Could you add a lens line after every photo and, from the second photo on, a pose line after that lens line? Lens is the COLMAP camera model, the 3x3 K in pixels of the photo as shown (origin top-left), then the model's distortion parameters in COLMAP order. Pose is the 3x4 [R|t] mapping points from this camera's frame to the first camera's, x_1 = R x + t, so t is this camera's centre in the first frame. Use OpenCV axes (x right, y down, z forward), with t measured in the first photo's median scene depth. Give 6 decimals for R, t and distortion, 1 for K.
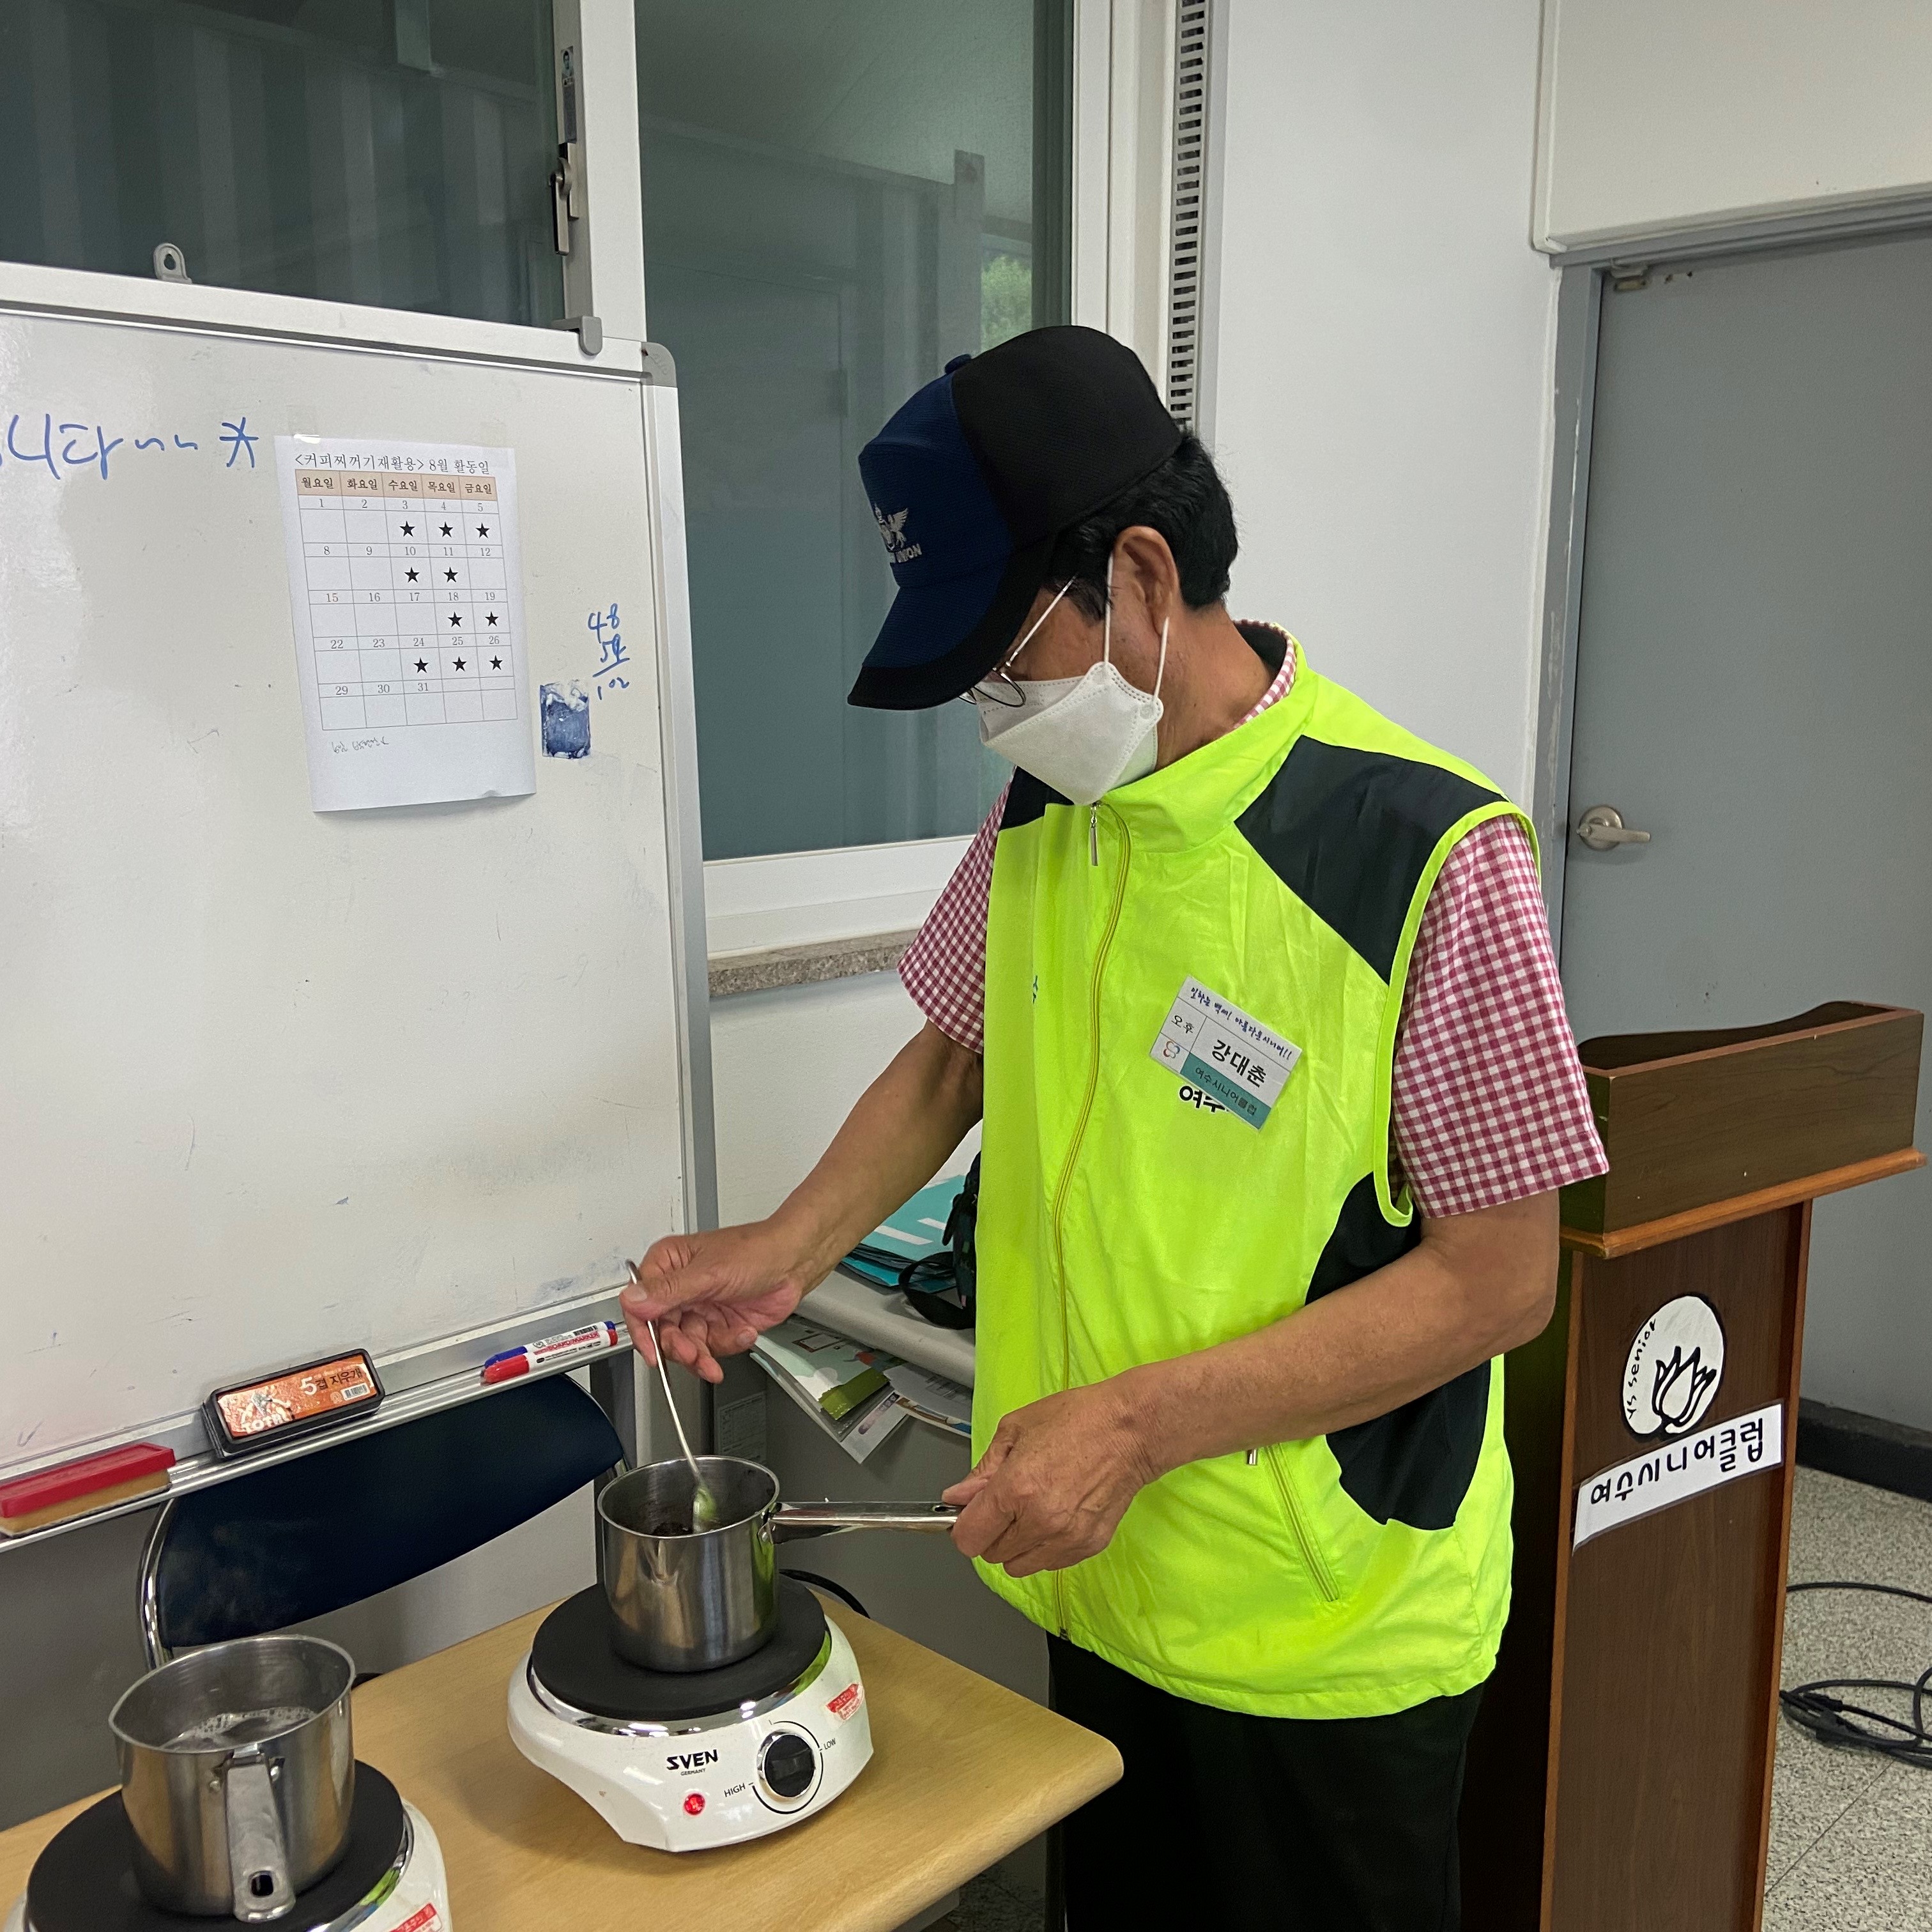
lens RADIAL K [[1865.8, 0, 959.4], [0, 1865.8, 939.5], [0, 0, 1]] dist [0.029914, 0.008546]
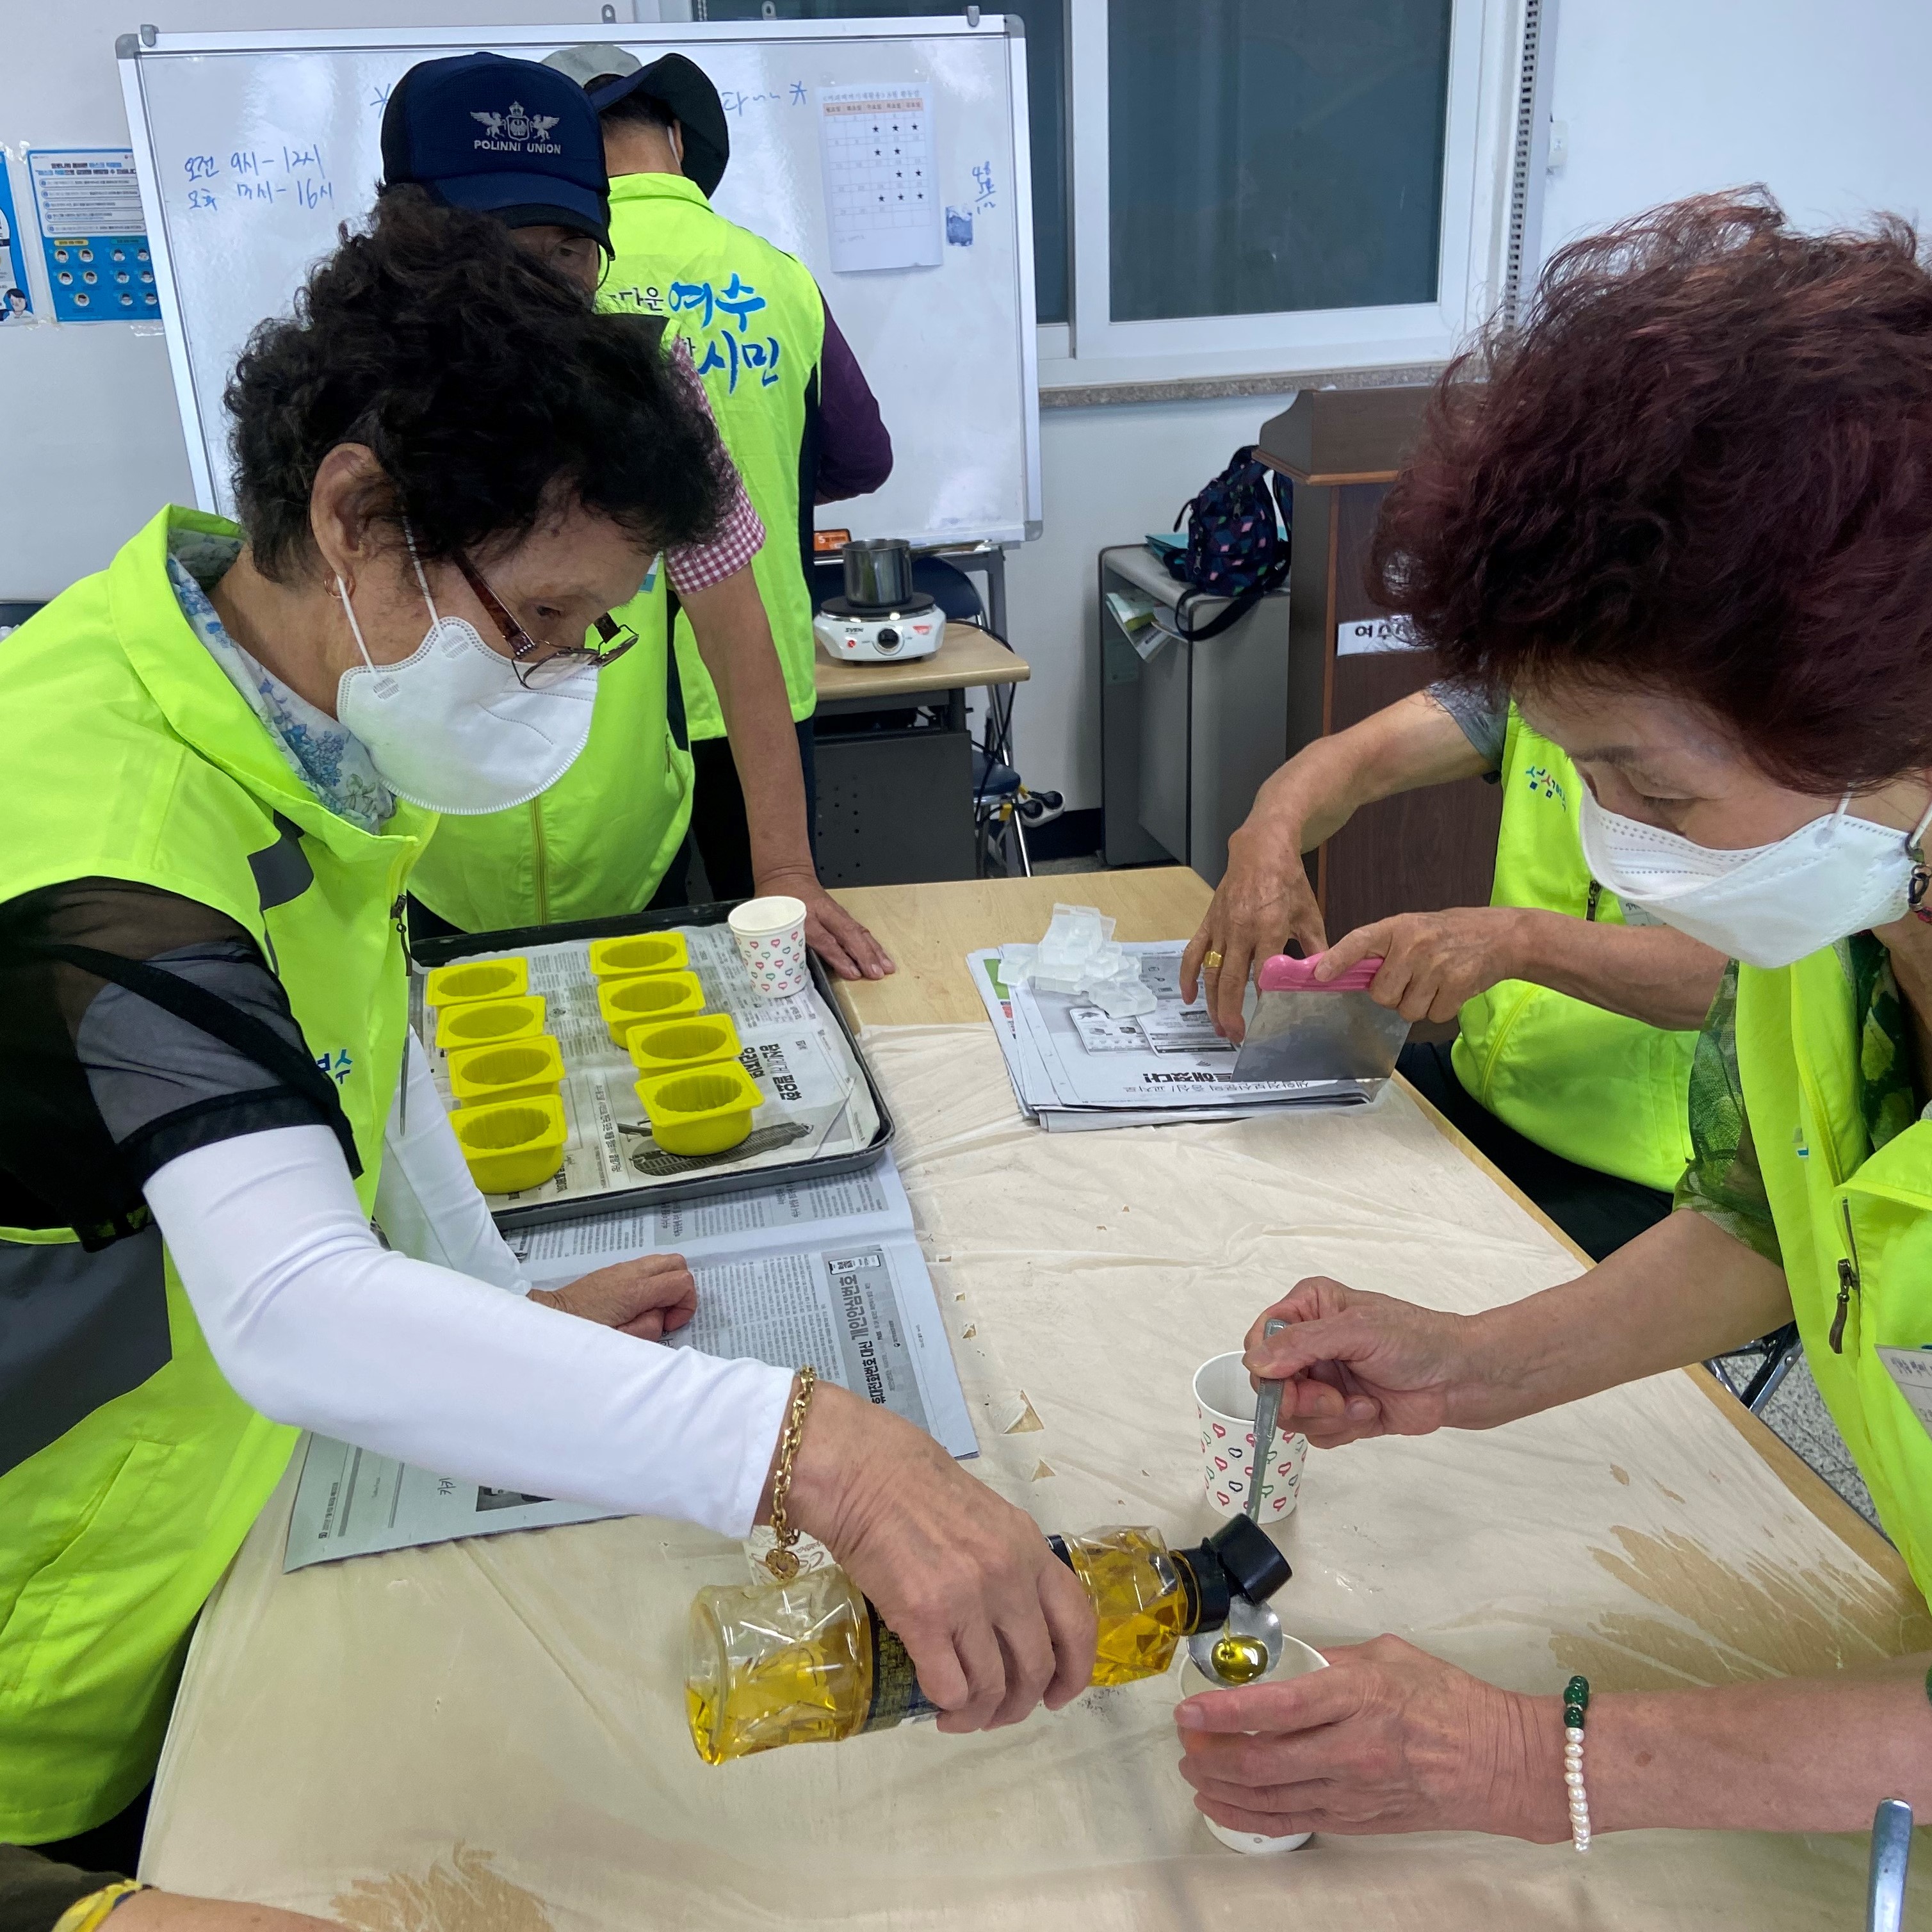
lens RADIAL K [[1990.1, 0, 961.5], [0, 1990.1, 916.3], [0, 0, 1]] dist [0.177782, -0.277377]
pose [[0.857601, 0.162079, -0.488110, 1.017617], [-0.052088, 0.971538, 0.231087, 0.105527], [0.511671, -0.172756, 0.841634, -0.999435]]
